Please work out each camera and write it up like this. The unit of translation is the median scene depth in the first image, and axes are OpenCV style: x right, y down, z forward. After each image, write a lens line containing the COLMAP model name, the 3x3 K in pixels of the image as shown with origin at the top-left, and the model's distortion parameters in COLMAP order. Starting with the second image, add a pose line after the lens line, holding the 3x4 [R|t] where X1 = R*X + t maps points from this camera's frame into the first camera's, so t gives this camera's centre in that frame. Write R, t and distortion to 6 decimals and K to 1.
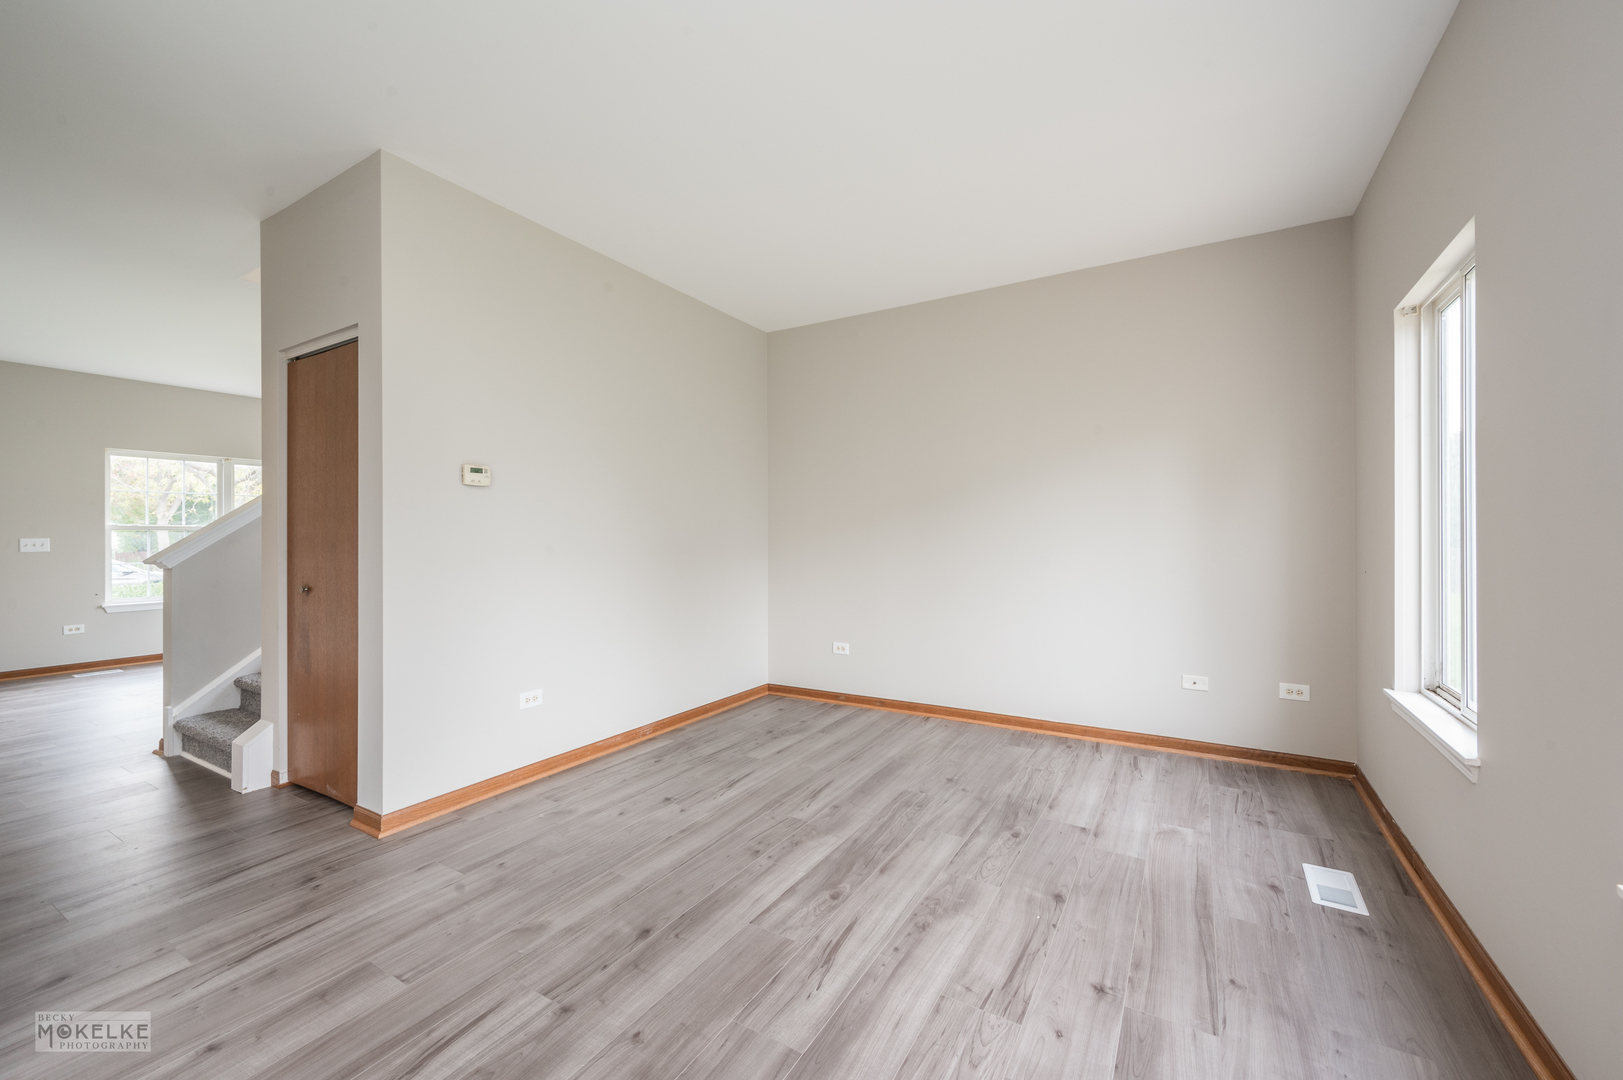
lens RADIAL K [[635.2, 0, 822.2], [0, 635.2, 535.6], [0, 0, 1]] dist [0.006123, -0.000003]
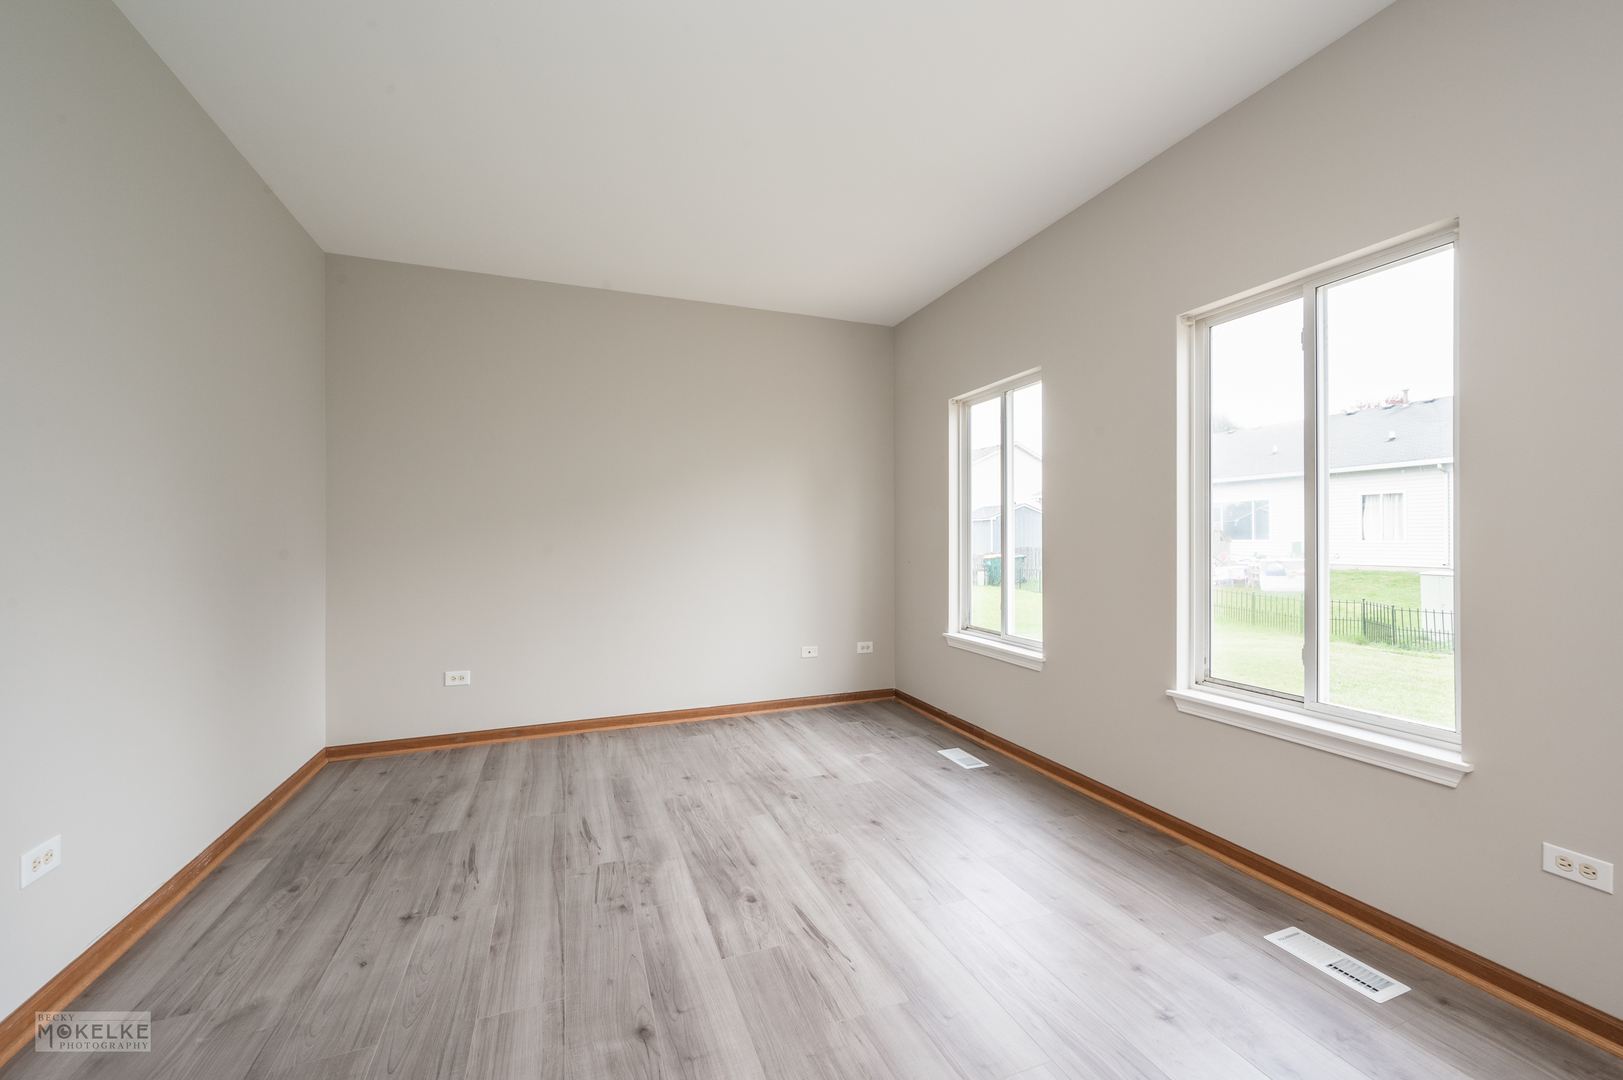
lens RADIAL K [[640.5, 0, 811.4], [0, 640.5, 536.0], [0, 0, 1]] dist [-0.000758, -0.000268]
pose [[0.623526, 0.003041, 0.781797, -0.489193], [0.001120, 0.999988, -0.004783, 0.001382], [-0.781802, 0.003858, 0.623515, 0.206756]]
